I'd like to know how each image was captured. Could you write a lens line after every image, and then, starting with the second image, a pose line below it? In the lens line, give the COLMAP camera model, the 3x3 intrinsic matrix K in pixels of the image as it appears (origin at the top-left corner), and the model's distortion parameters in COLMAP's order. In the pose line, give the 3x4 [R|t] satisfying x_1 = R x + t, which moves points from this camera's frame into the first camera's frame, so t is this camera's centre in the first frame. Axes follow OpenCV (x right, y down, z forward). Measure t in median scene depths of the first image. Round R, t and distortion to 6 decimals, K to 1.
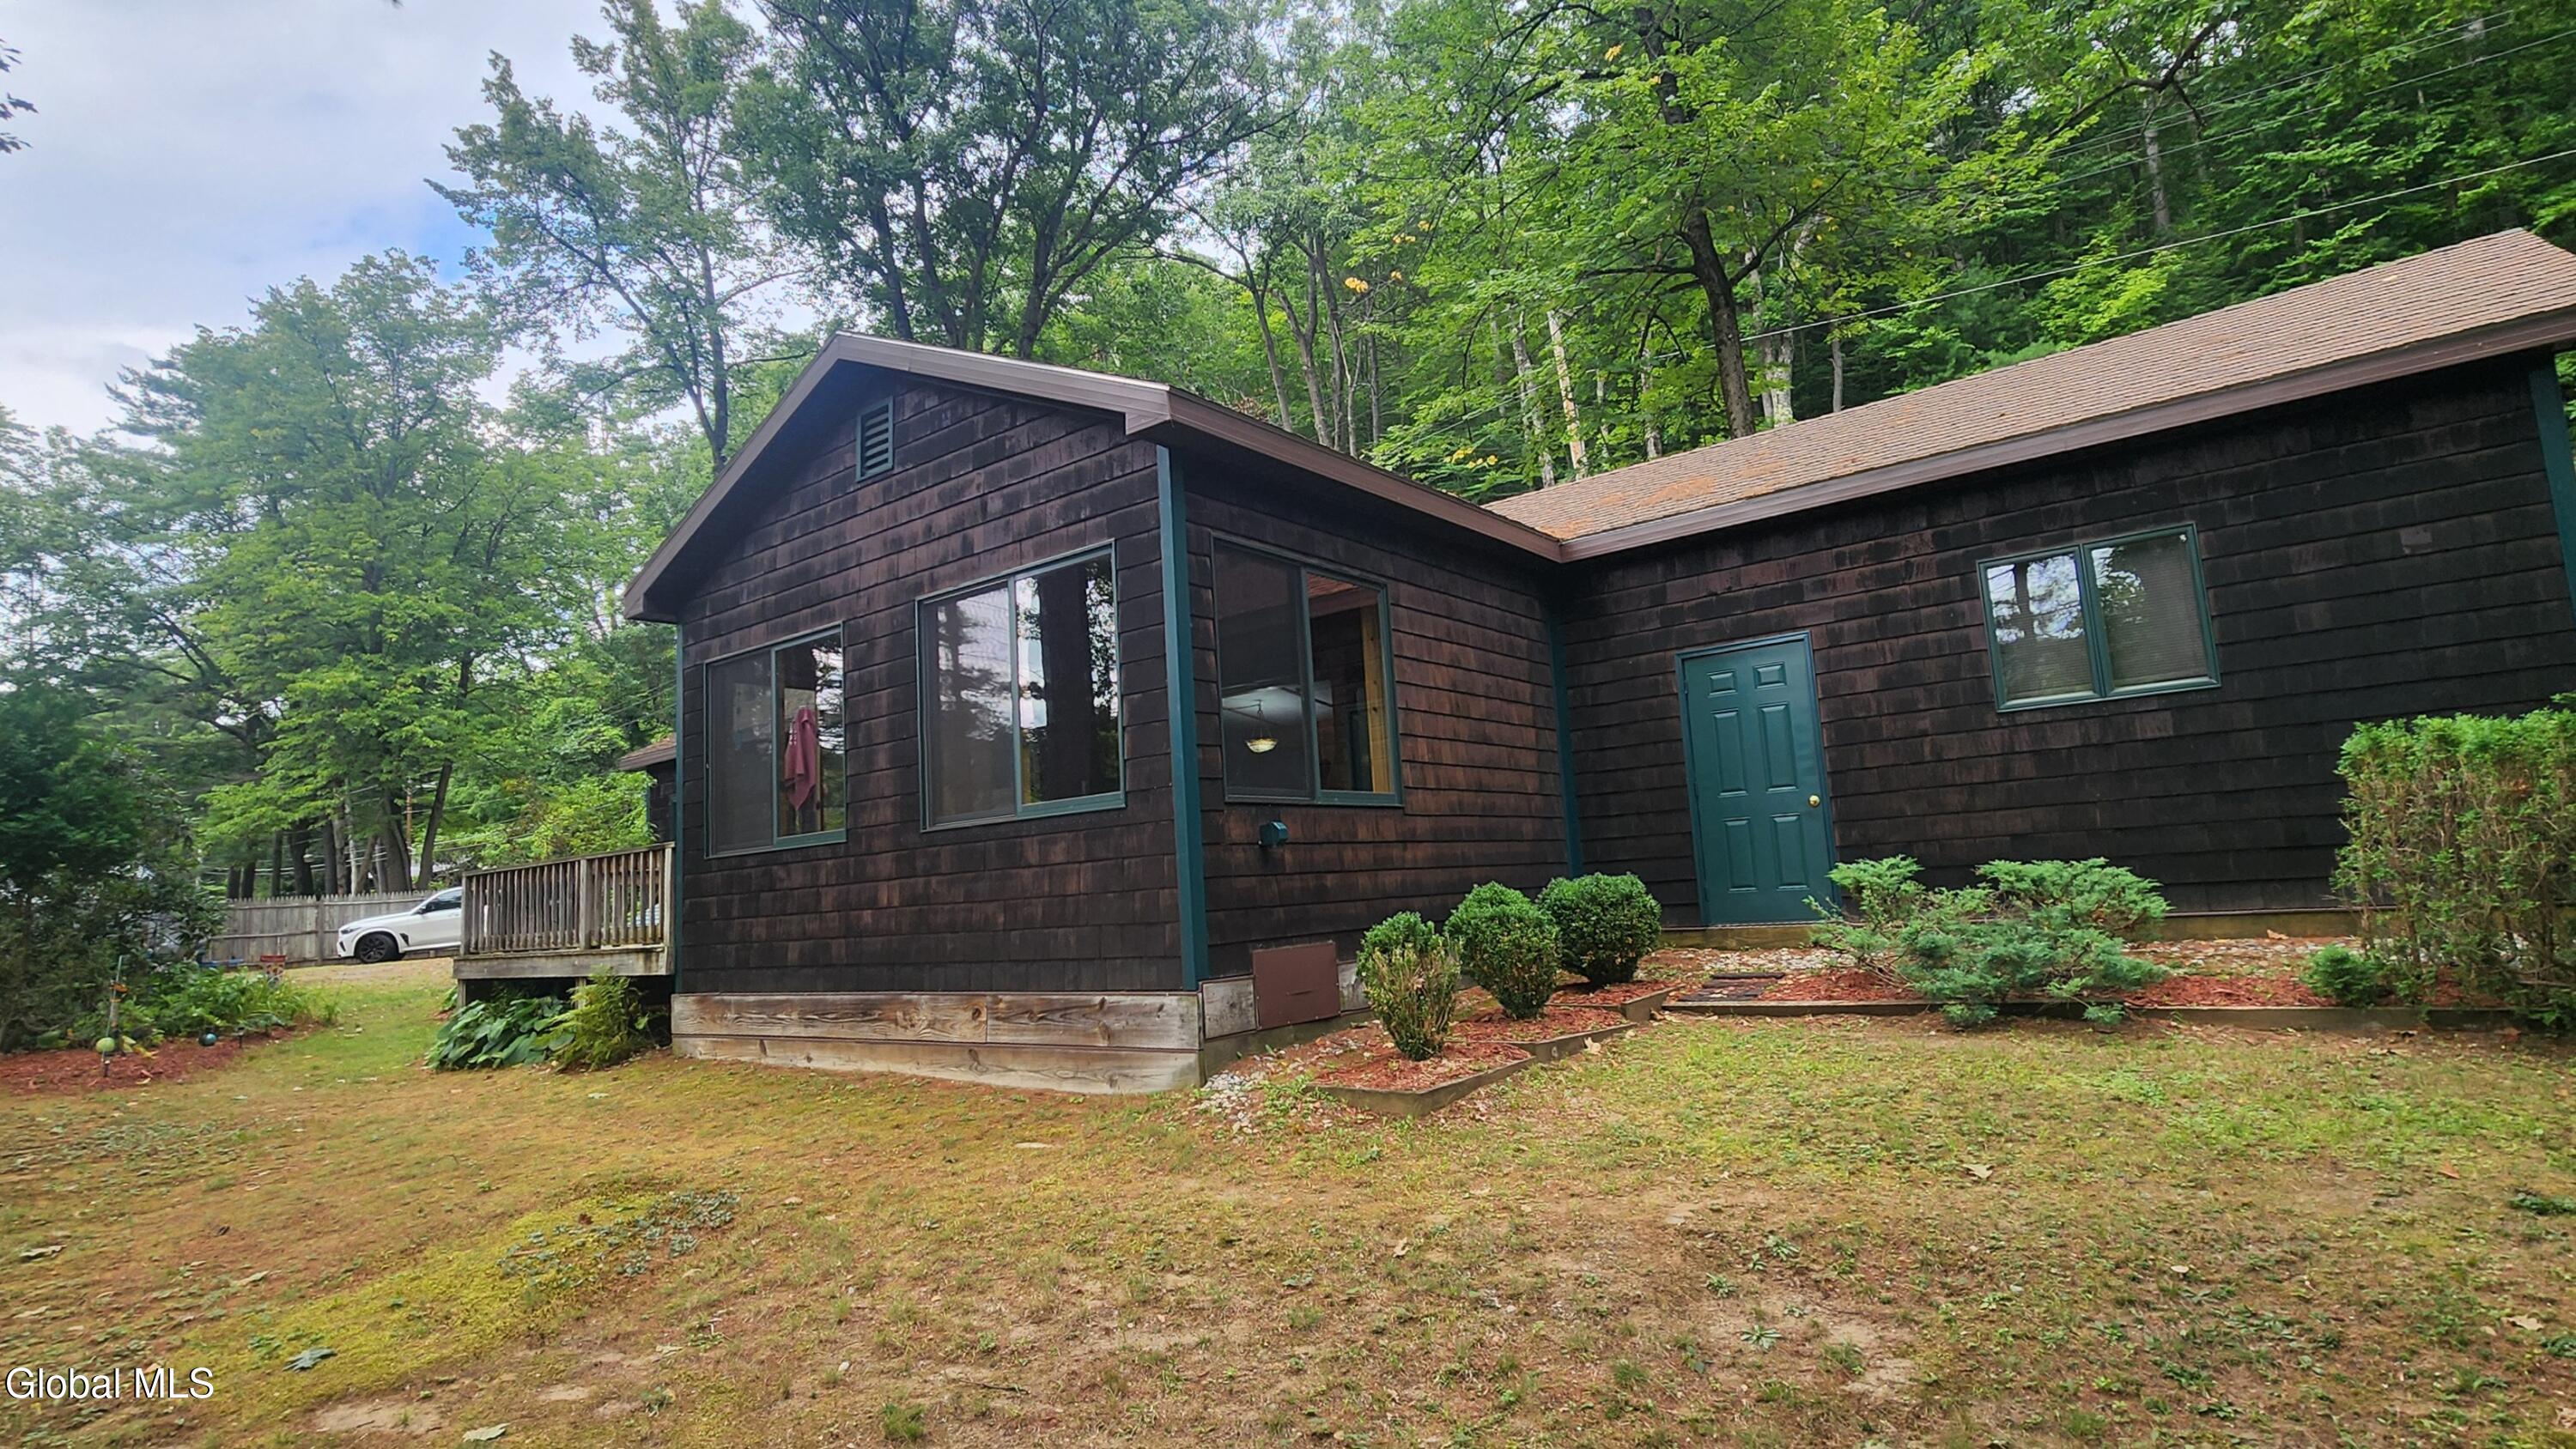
lens RADIAL K [[1259.3, 0, 1288.0], [0, 1259.3, 724.5], [0, 0, 1]] dist [-0.001802, -0.000428]
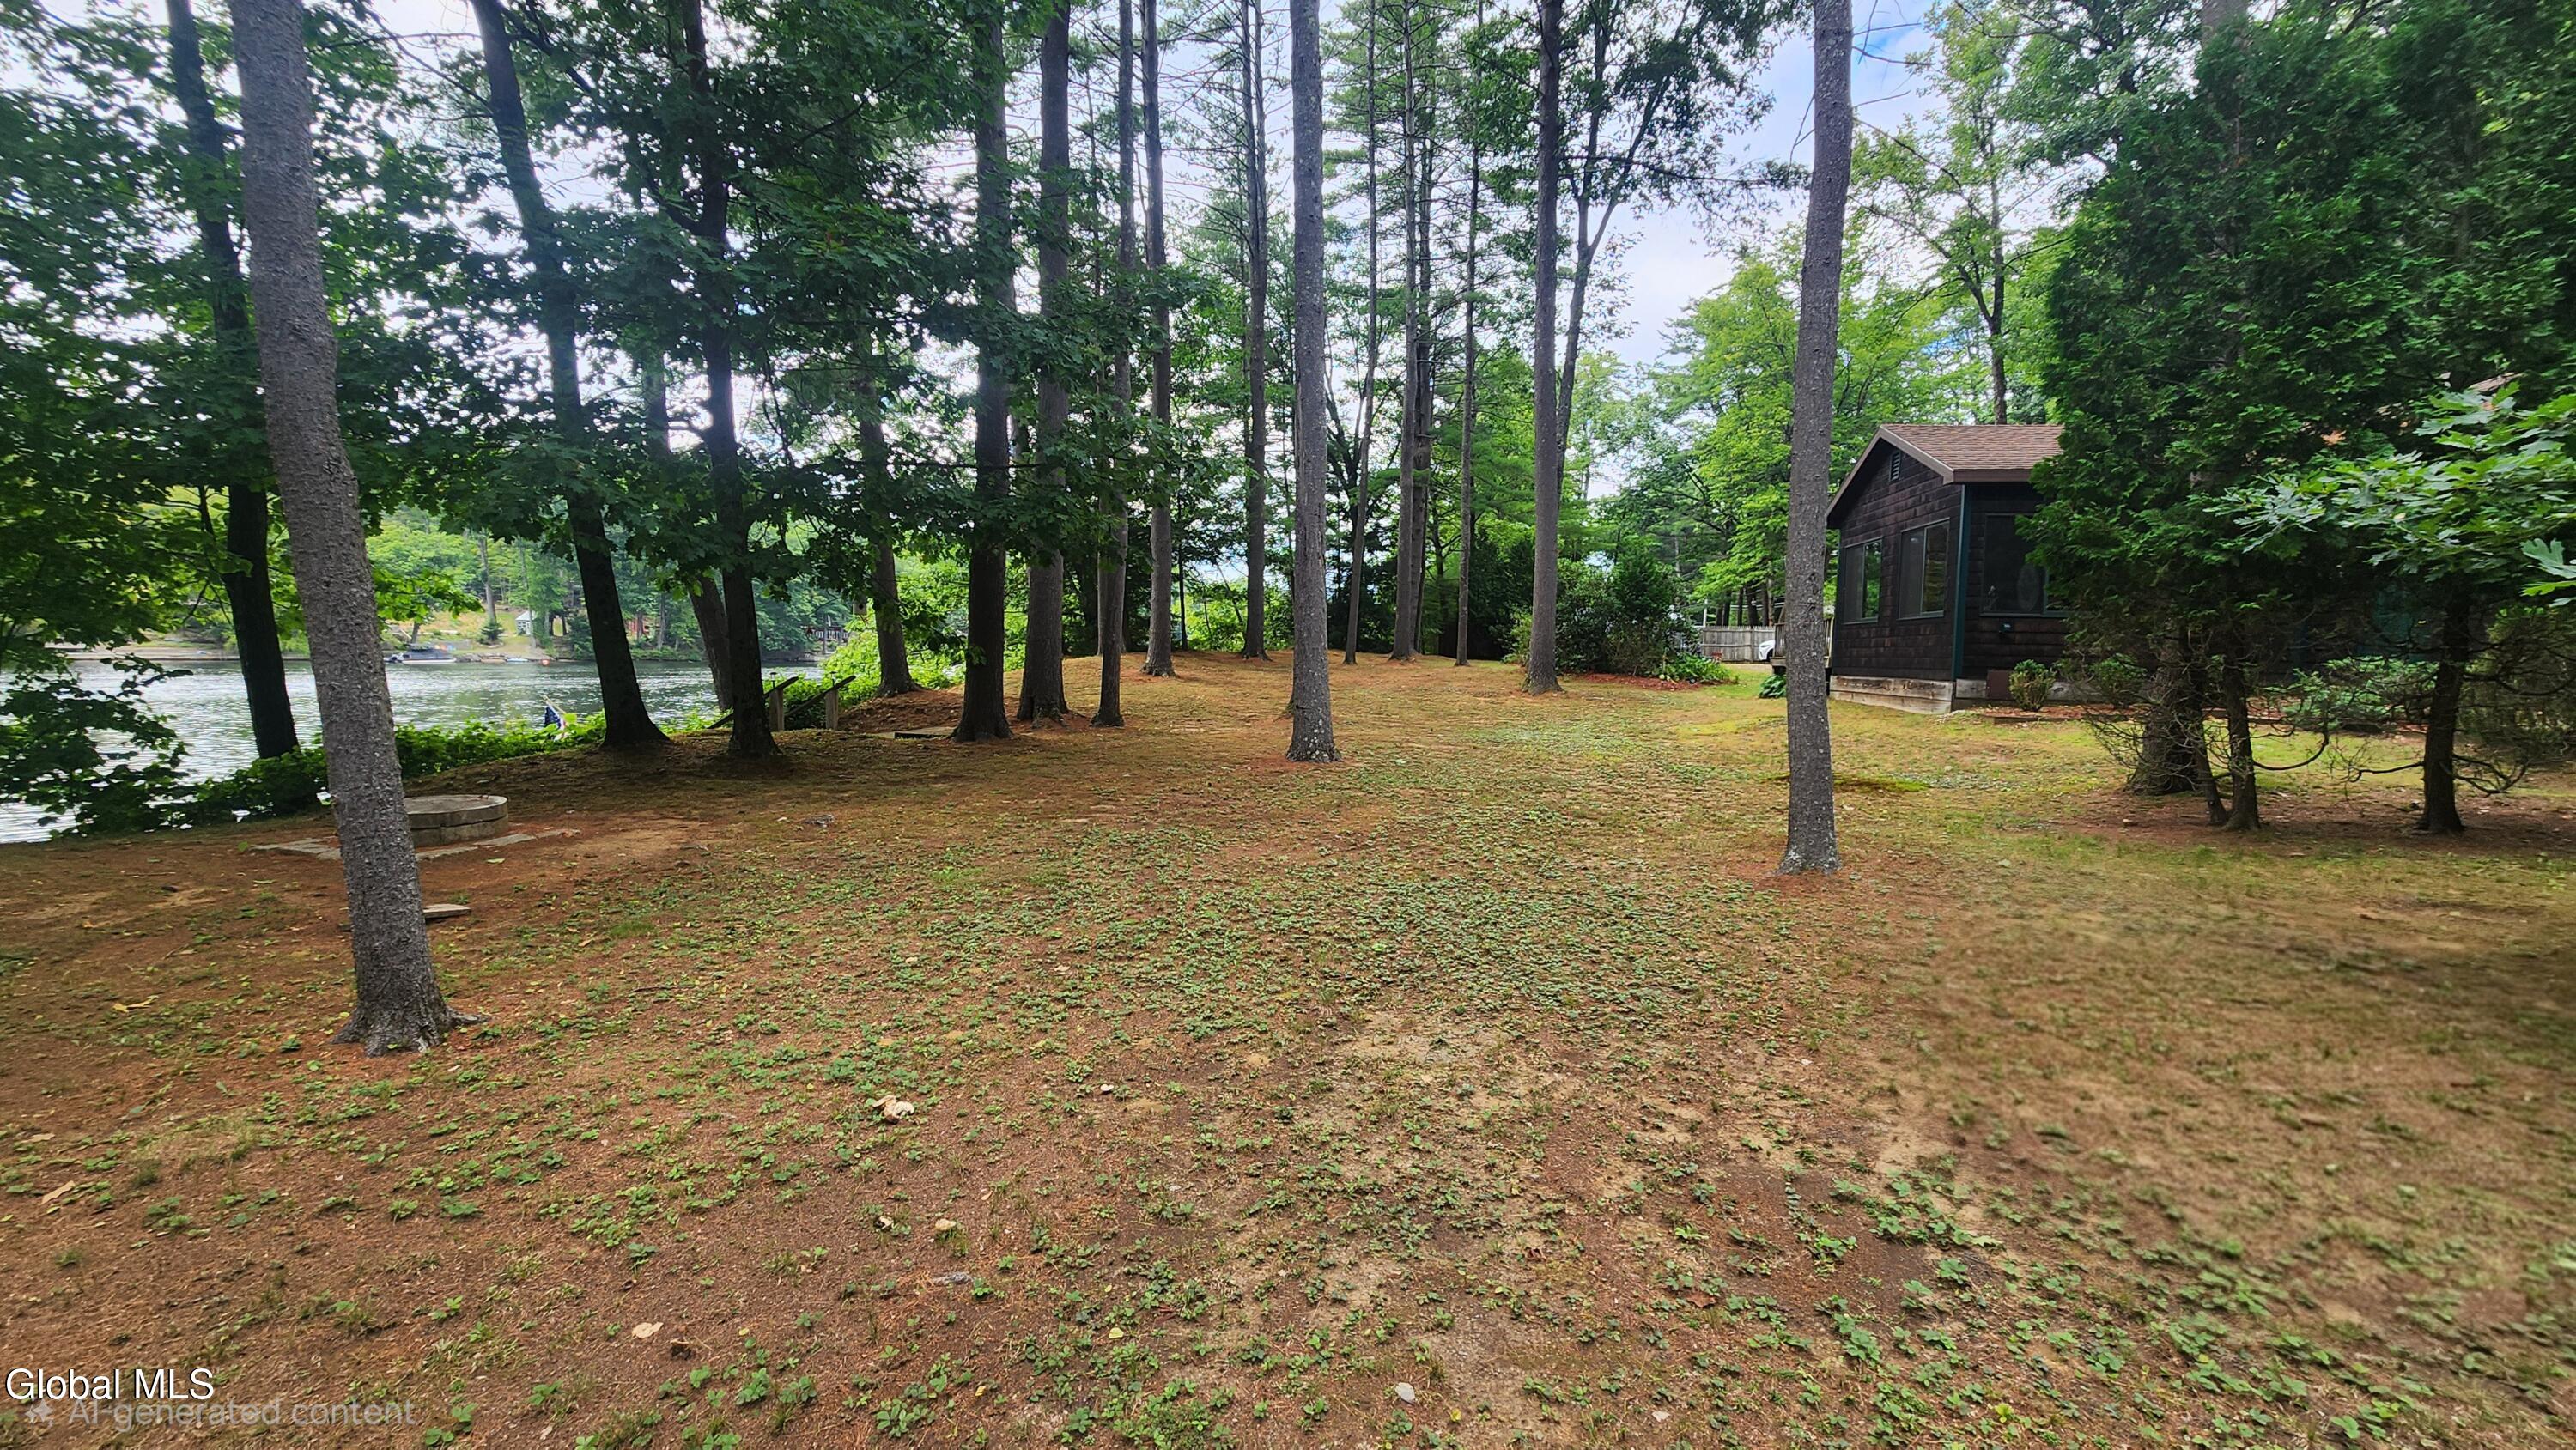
lens RADIAL K [[986.6, 0, 1288.0], [0, 986.6, 725.0], [0, 0, 1]] dist [0.000381, -0.000028]
pose [[0.444079, 0.132411, -0.886149, 0.187630], [0.076177, 0.979859, 0.184589, -0.033433], [0.892743, -0.149476, 0.425049, -0.199944]]
